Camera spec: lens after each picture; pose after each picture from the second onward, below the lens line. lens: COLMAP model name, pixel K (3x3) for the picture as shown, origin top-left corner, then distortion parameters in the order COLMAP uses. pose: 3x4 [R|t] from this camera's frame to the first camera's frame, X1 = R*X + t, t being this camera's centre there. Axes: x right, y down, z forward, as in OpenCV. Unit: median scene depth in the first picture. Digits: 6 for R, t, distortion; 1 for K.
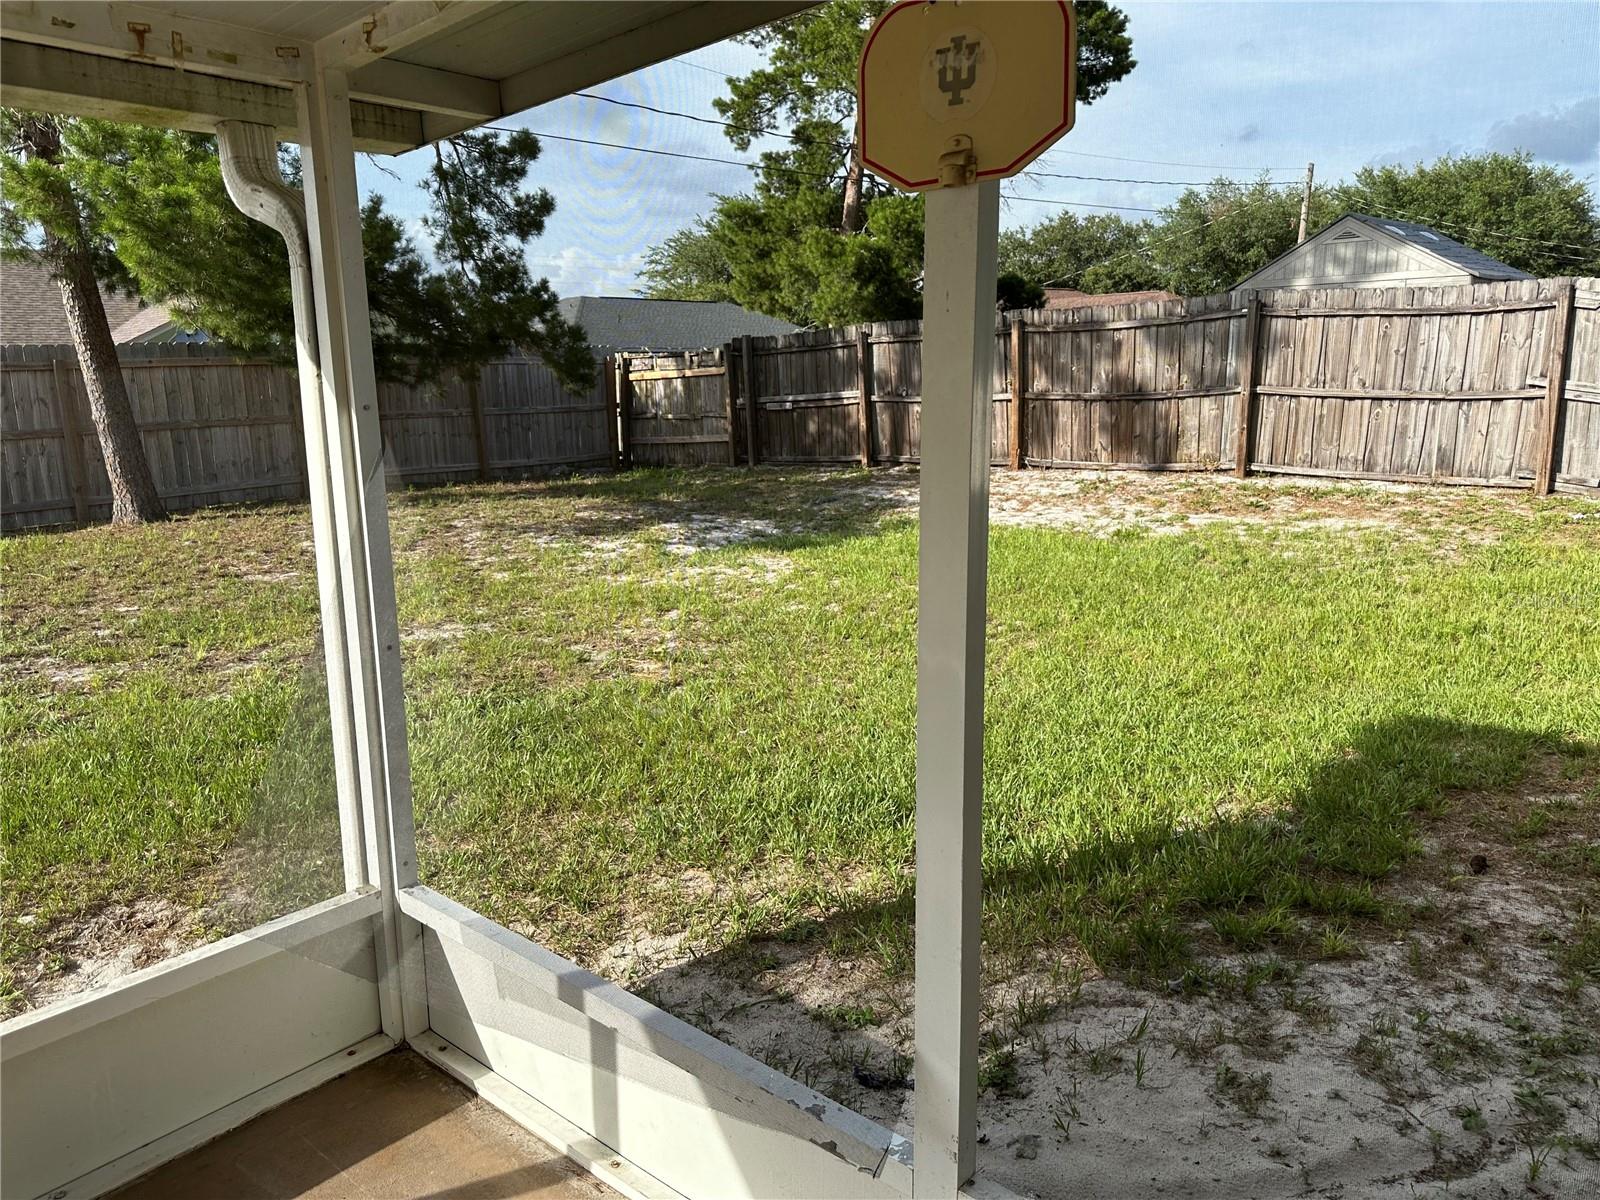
lens RADIAL K [[1096.0, 0, 794.7], [0, 1096.0, 600.6], [0, 0, 1]] dist [0.049205, -0.071327]
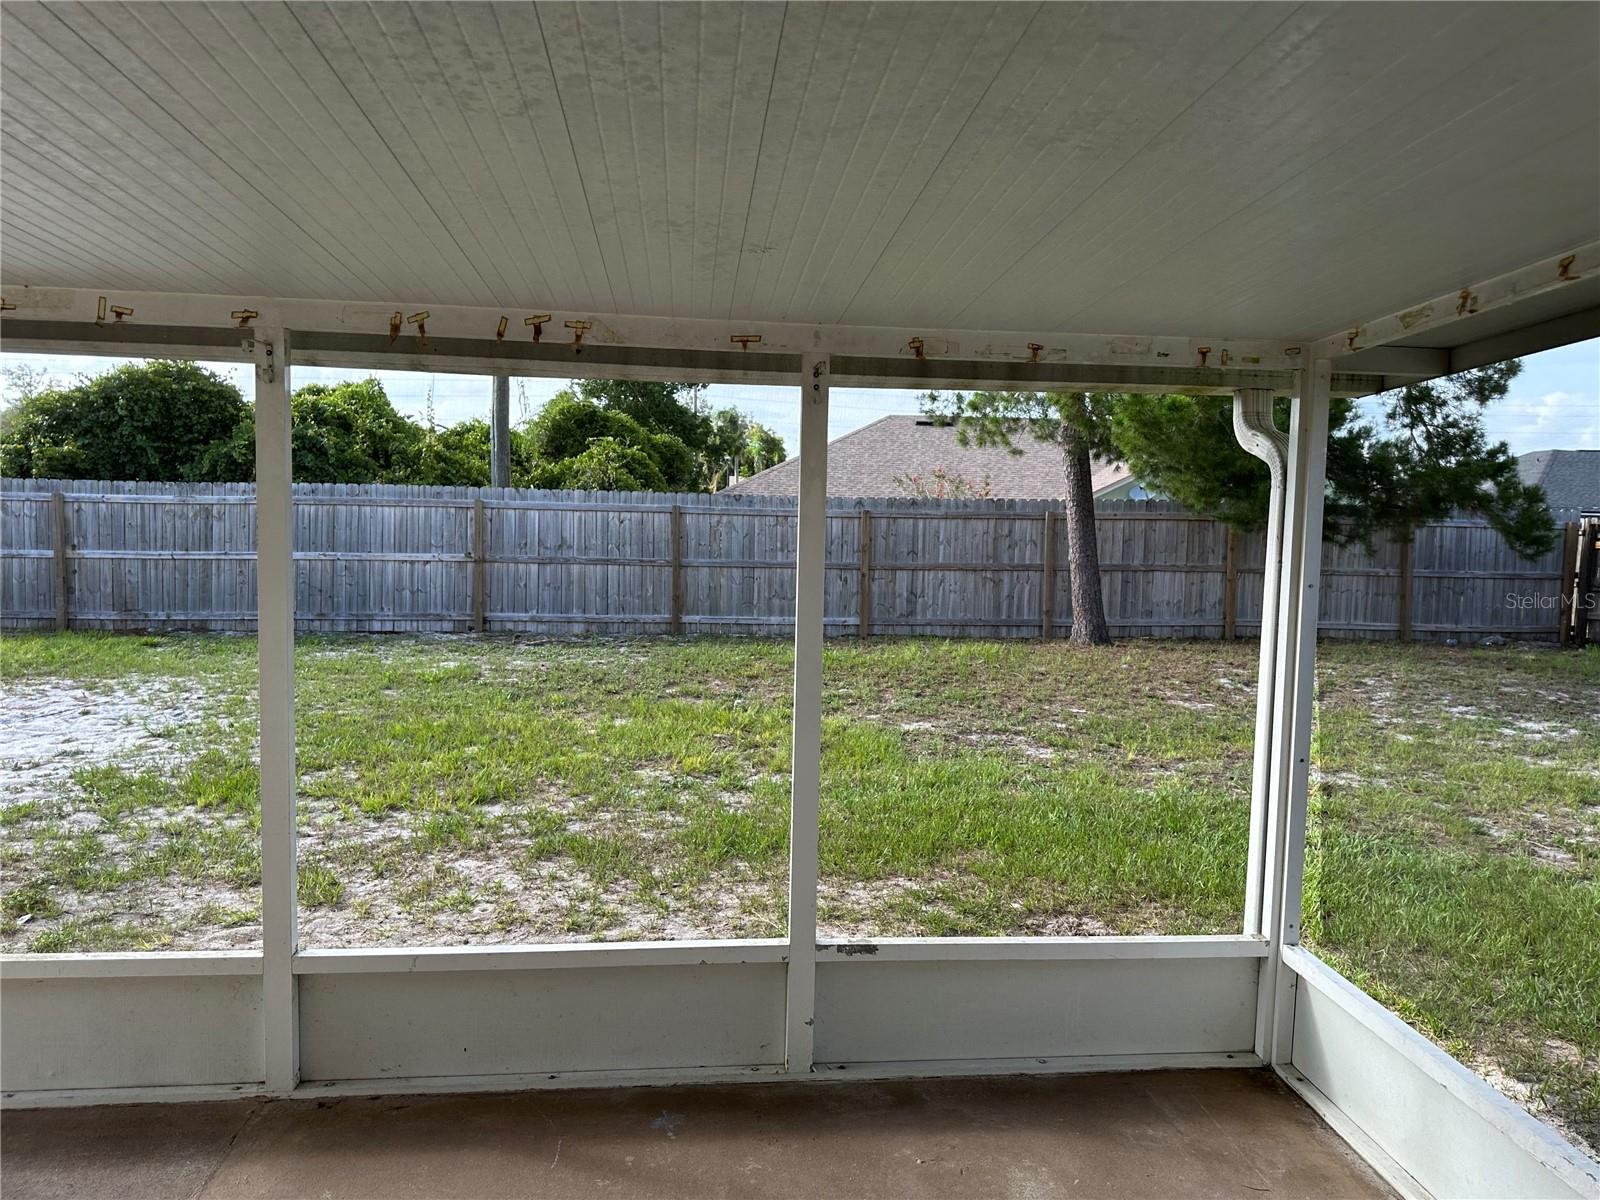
lens RADIAL K [[1096.0, 0, 794.7], [0, 1096.0, 600.6], [0, 0, 1]] dist [0.049205, -0.071327]
pose [[0.707088, 0.088600, -0.701553, 0.040438], [-0.177468, 0.982601, -0.054774, 0.009165], [0.684494, 0.163234, 0.710509, -0.138302]]
